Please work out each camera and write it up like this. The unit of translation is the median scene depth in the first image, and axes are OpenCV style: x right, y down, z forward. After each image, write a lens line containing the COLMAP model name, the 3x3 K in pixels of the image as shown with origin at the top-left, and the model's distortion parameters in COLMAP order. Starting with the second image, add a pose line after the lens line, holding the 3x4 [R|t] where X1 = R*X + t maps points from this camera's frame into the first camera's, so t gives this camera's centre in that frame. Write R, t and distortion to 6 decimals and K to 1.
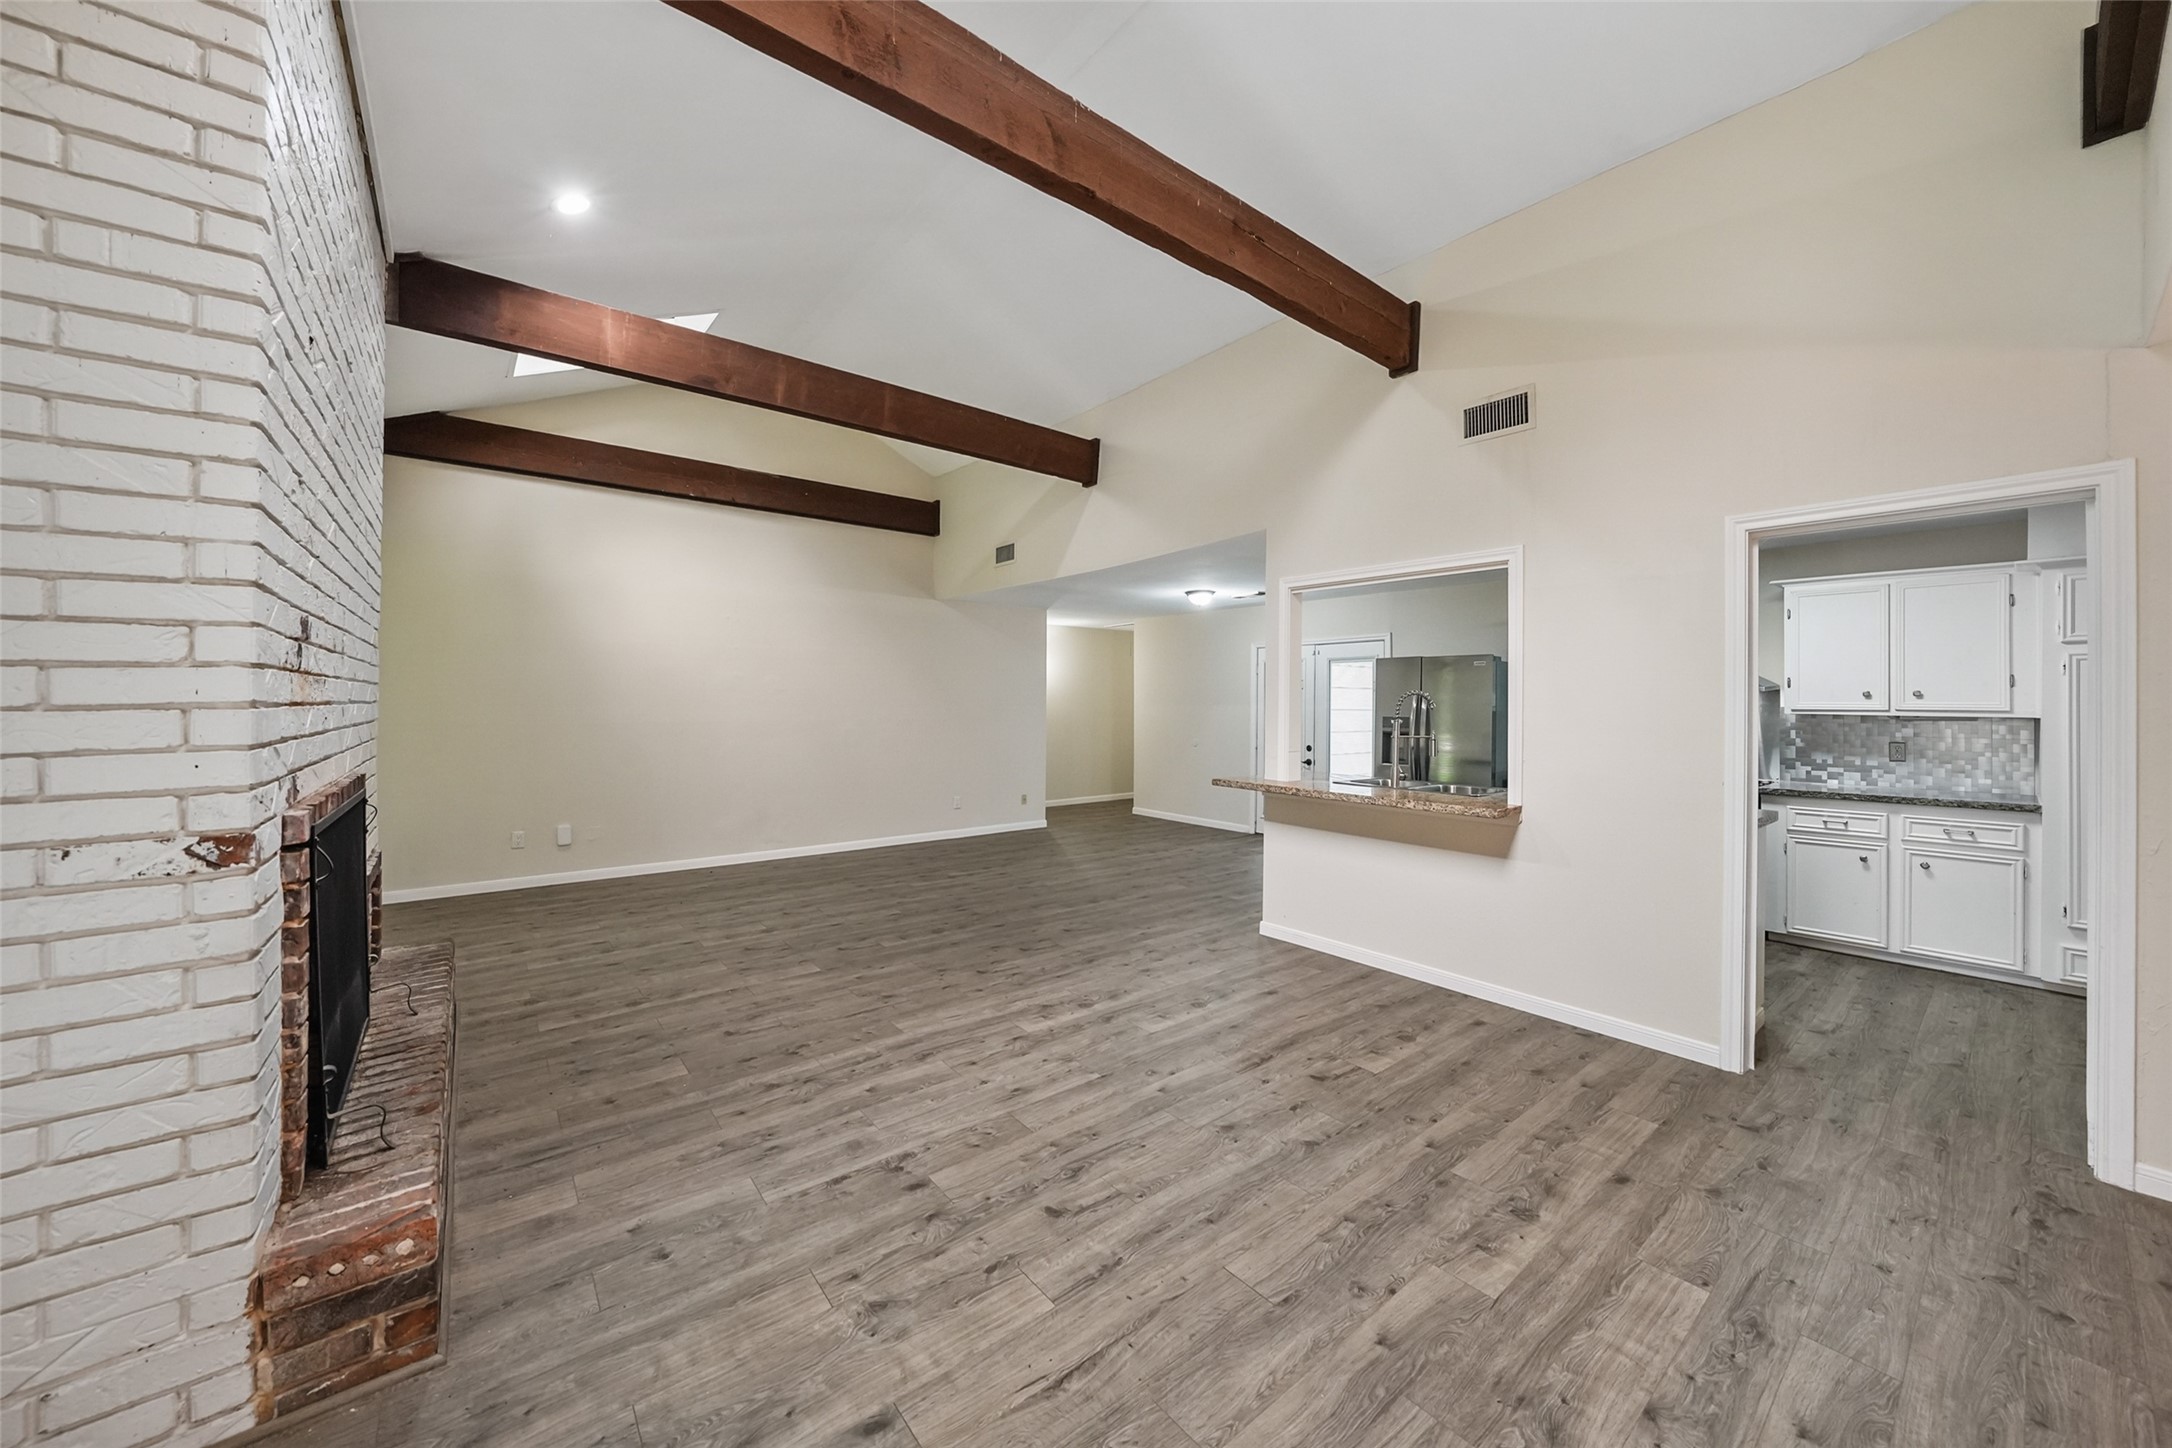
lens RADIAL K [[767.3, 0, 1086.0], [0, 767.3, 724.0], [0, 0, 1]] dist [-0.018243, -0.000014]
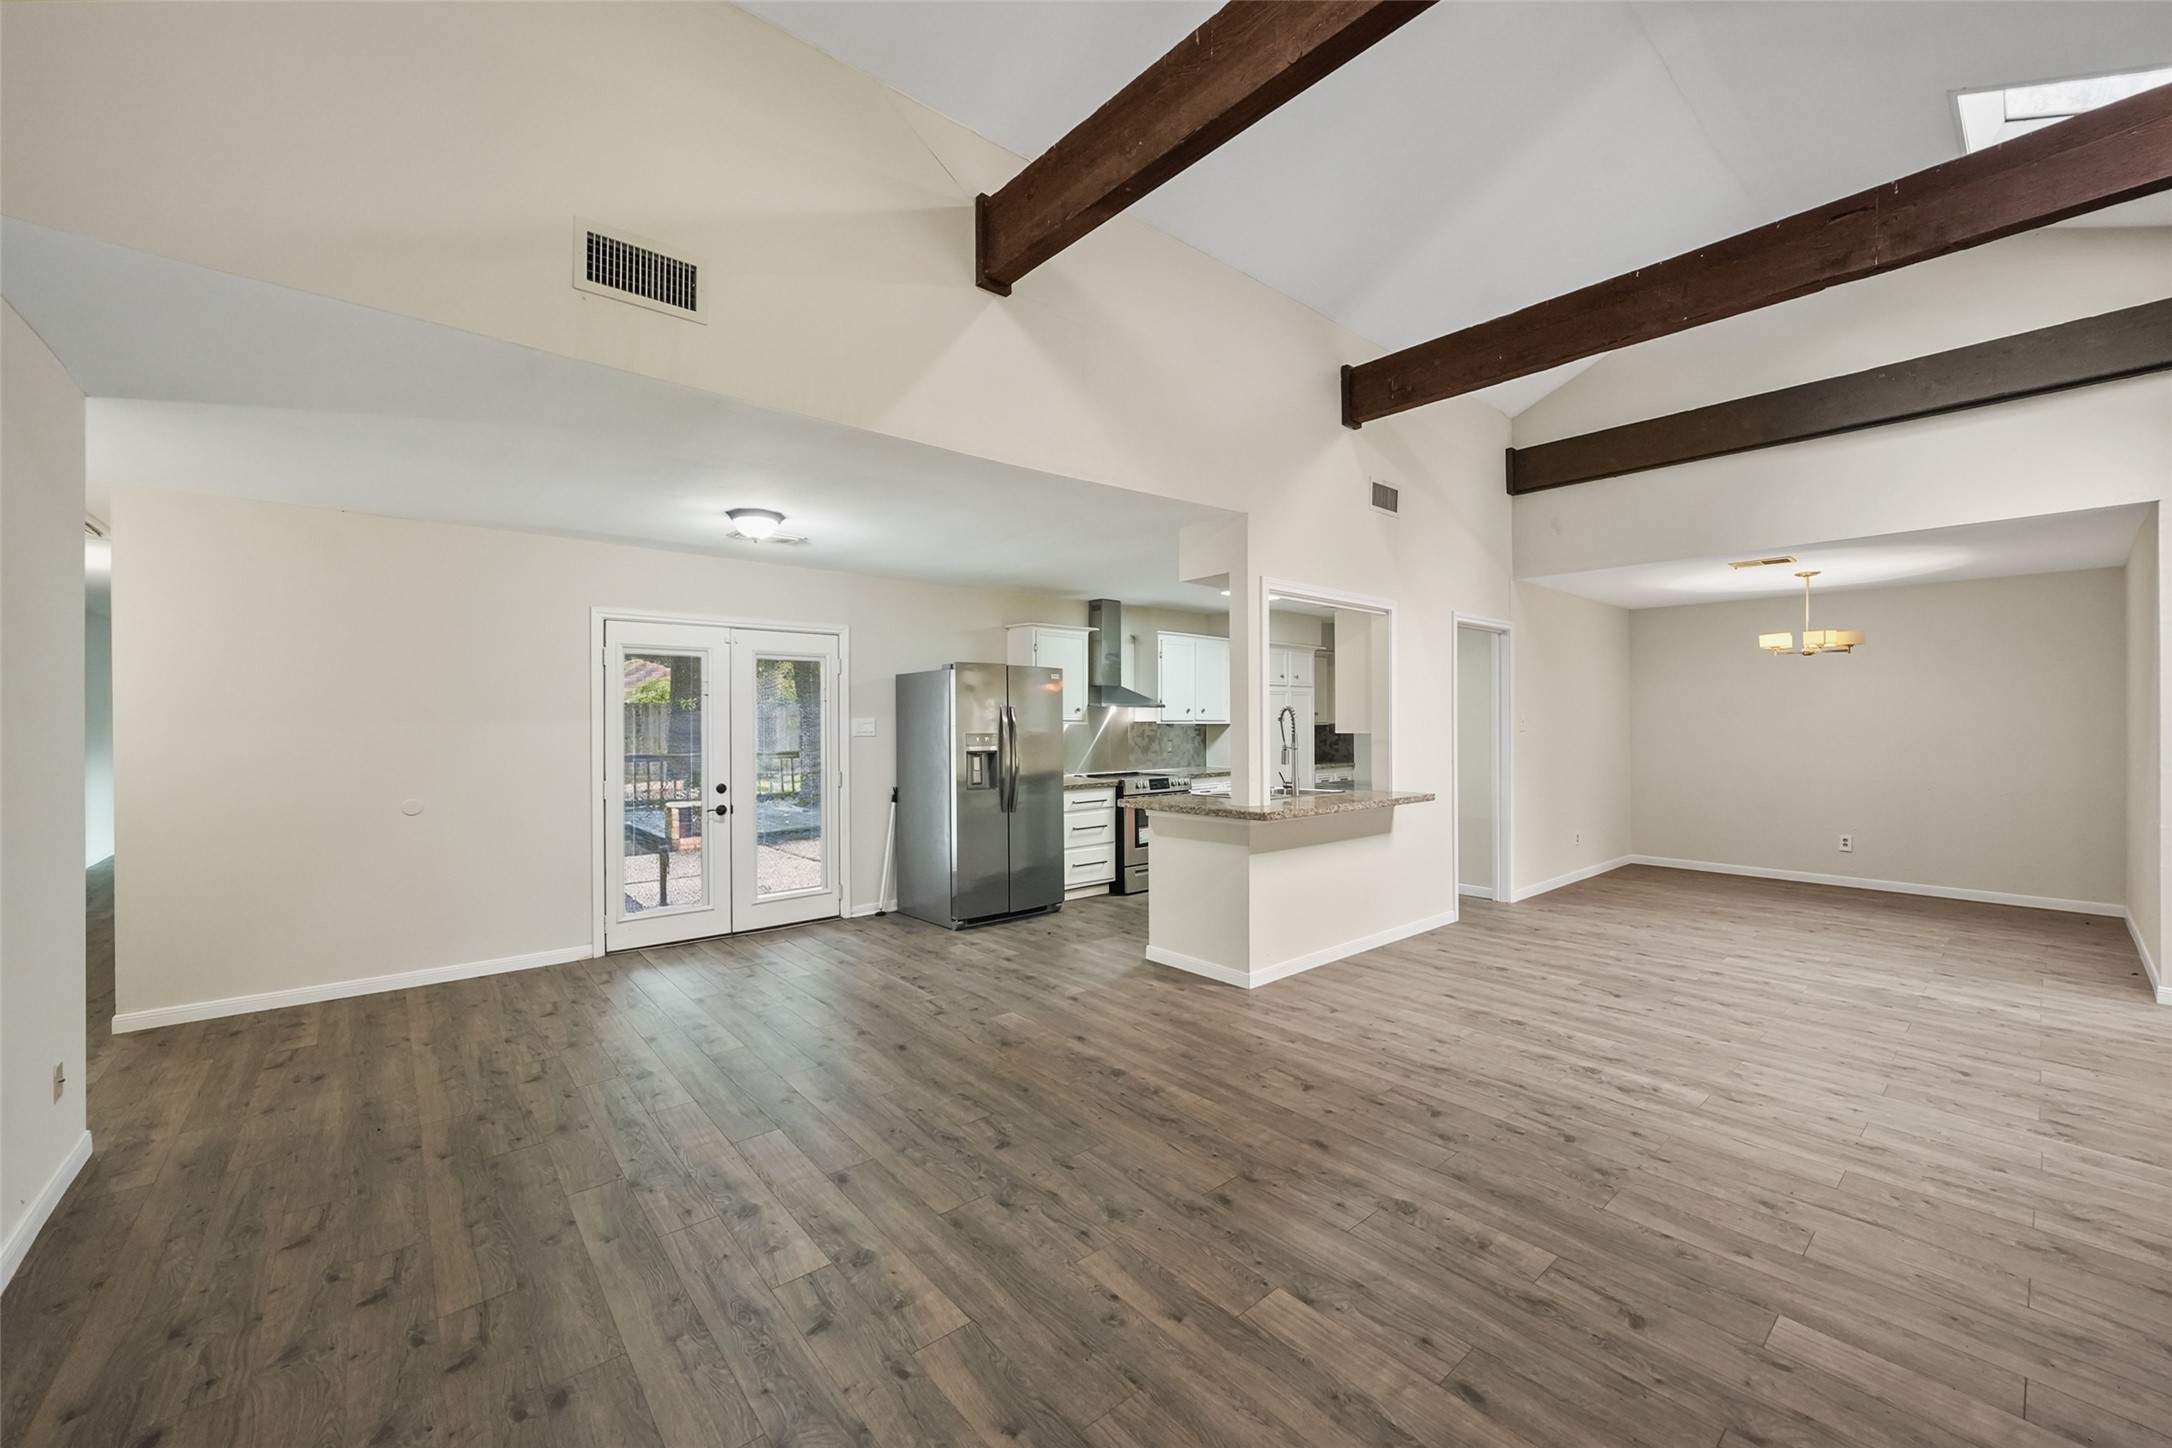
lens RADIAL K [[842.6, 0, 1086.0], [0, 842.6, 724.0], [0, 0, 1]] dist [-0.019132, 0.007153]
pose [[-0.027391, -0.010134, 0.999573, -0.965788], [0.027521, 0.999562, 0.010888, -0.048952], [-0.999246, 0.027808, -0.027100, 1.661846]]
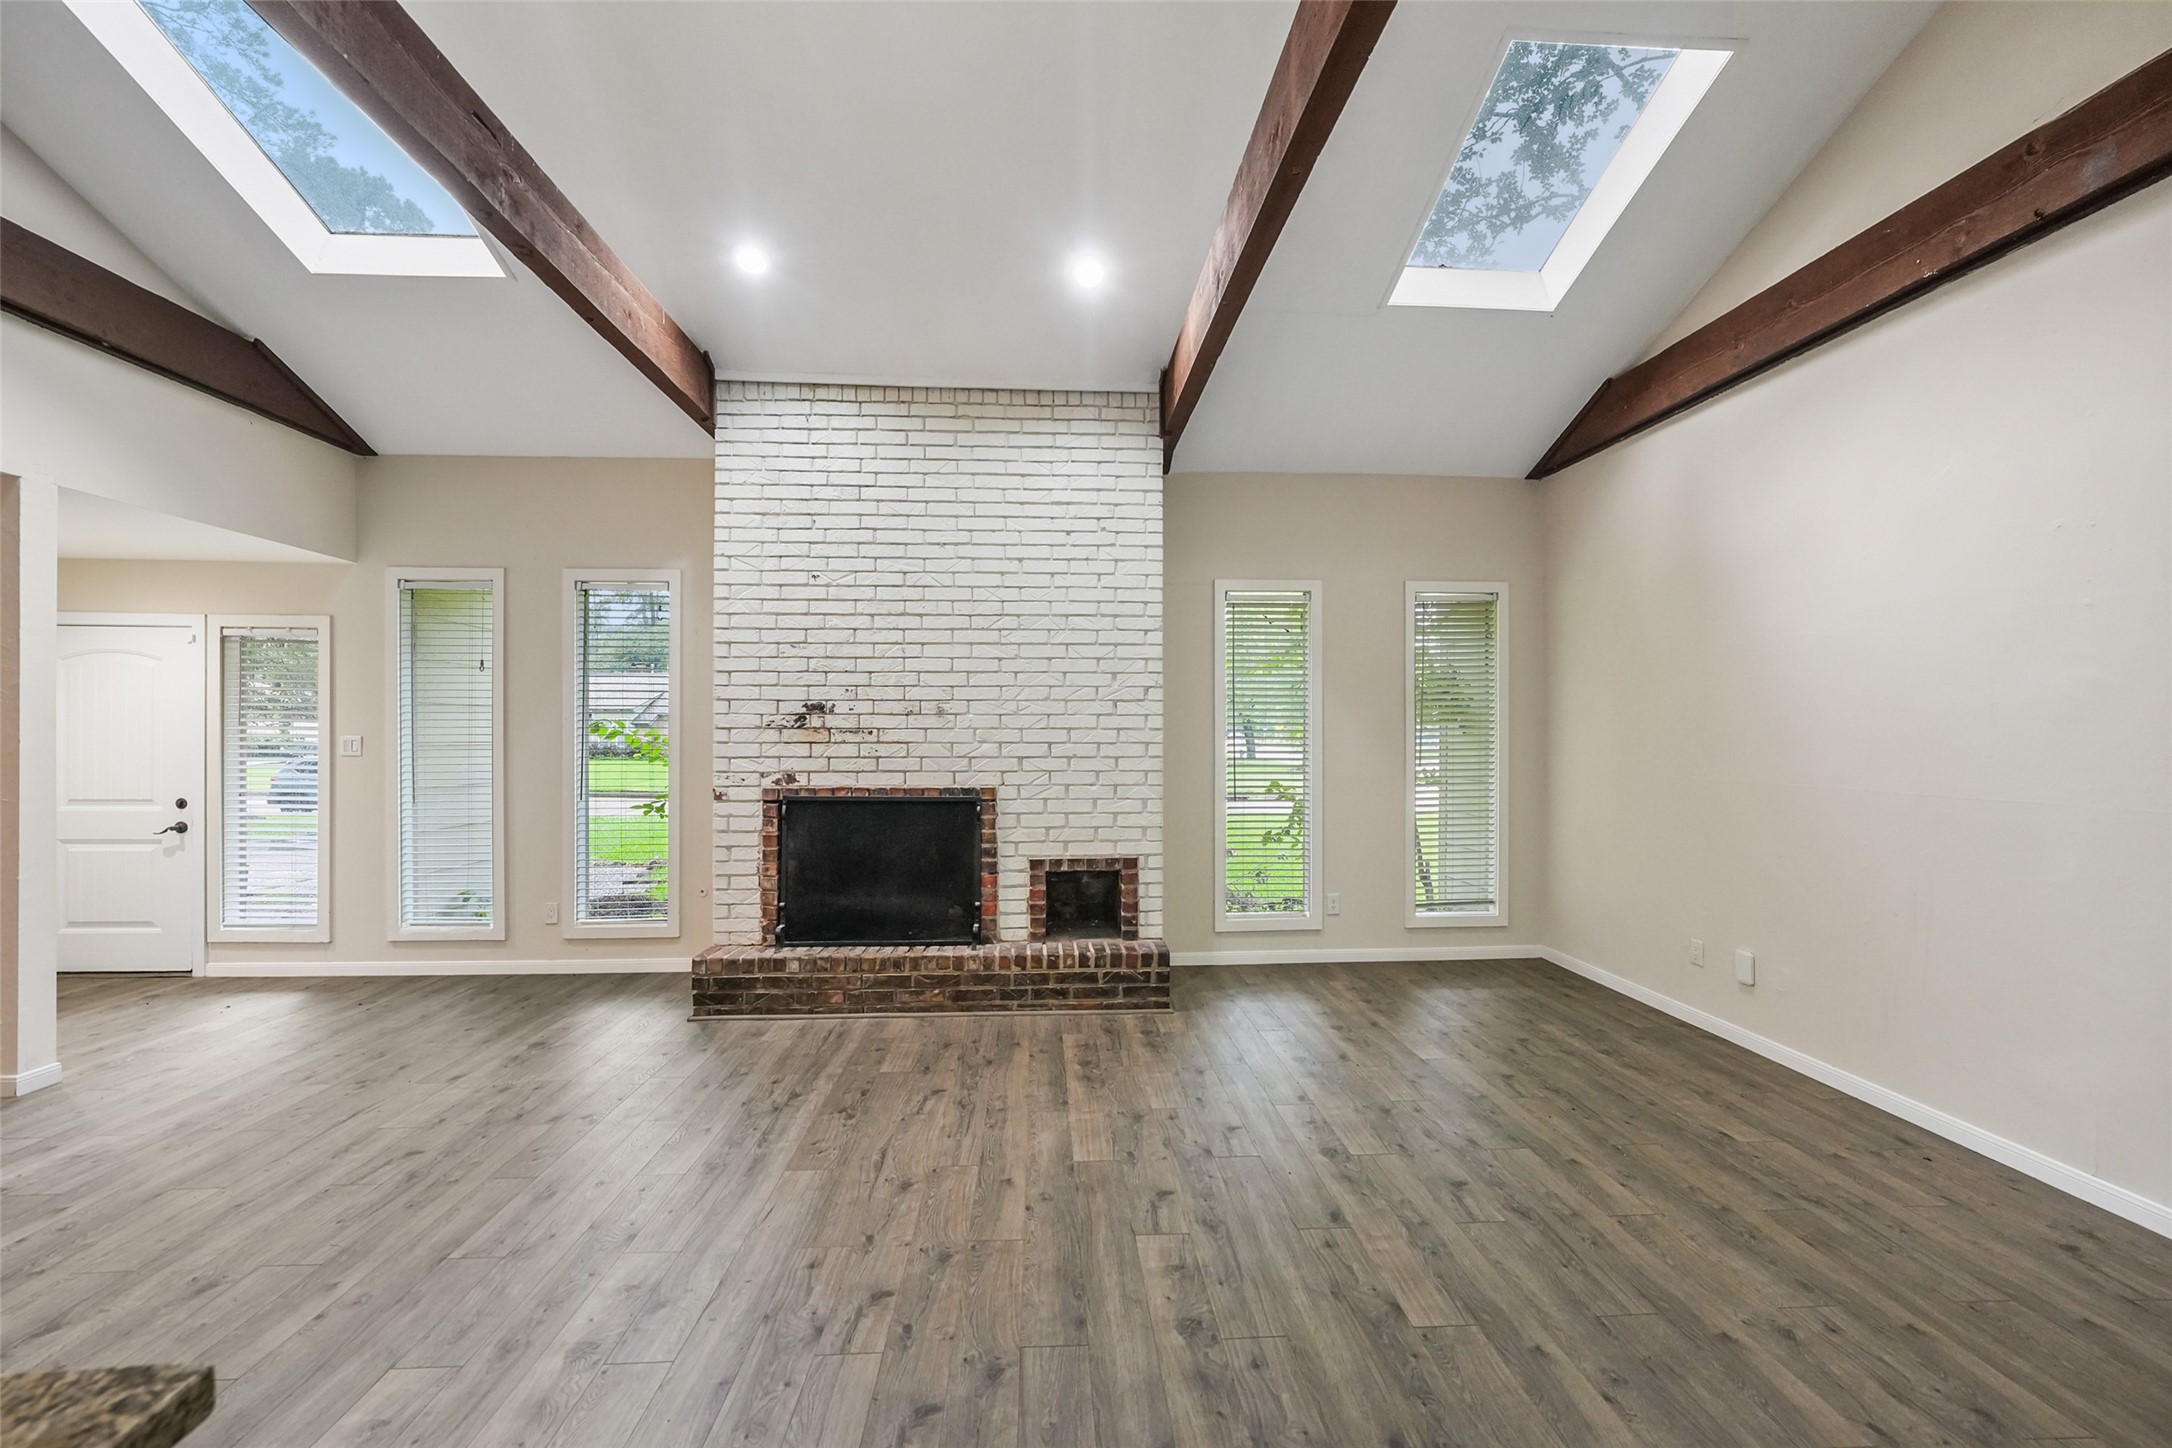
lens RADIAL K [[842.6, 0, 1086.0], [0, 842.6, 724.0], [0, 0, 1]] dist [-0.019132, 0.007153]
pose [[-0.580997, -0.009152, -0.813854, 0.271585], [-0.025728, 0.999644, 0.007125, -0.064334], [0.813499, 0.025078, -0.581026, 1.664089]]
